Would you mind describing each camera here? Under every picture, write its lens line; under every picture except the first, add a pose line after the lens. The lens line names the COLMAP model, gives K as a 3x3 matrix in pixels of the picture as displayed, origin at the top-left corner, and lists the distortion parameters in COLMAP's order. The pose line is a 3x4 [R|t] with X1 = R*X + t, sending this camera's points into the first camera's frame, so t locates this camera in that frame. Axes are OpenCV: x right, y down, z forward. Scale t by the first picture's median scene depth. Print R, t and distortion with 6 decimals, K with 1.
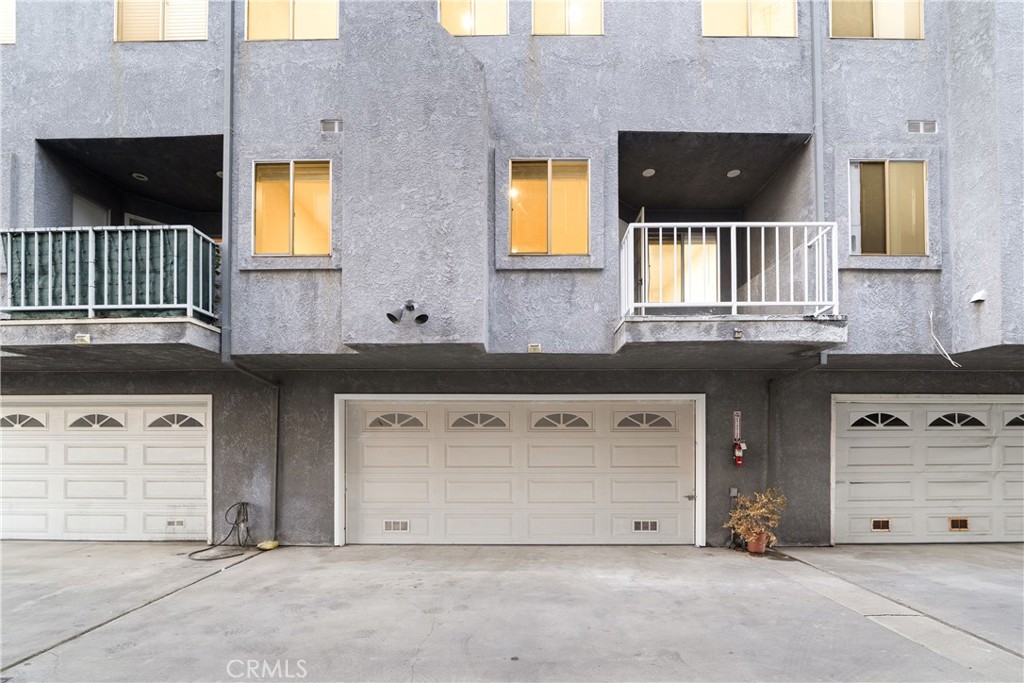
lens RADIAL K [[345.1, 0, 511.7], [0, 345.1, 370.1], [0, 0, 1]] dist [-0.000260, -0.000066]
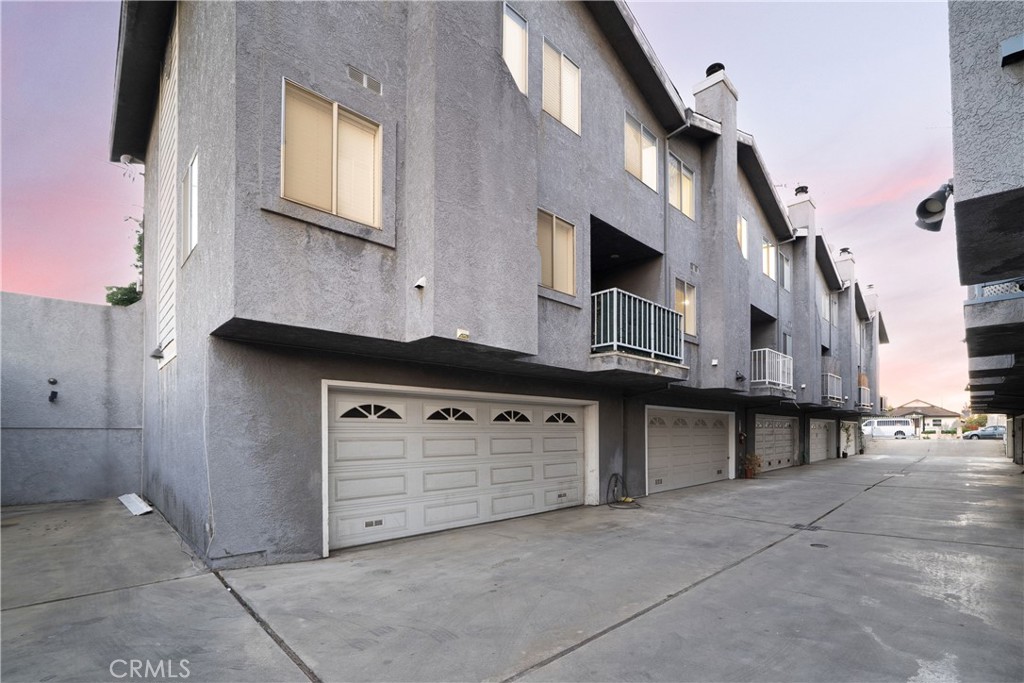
lens RADIAL K [[364.5, 0, 511.7], [0, 364.5, 346.4], [0, 0, 1]] dist [-0.001430, -0.000100]
pose [[0.771775, 0.144685, 0.619217, -1.883738], [-0.124464, 0.989307, -0.076031, 0.006235], [-0.623597, -0.018391, 0.781530, 0.032179]]
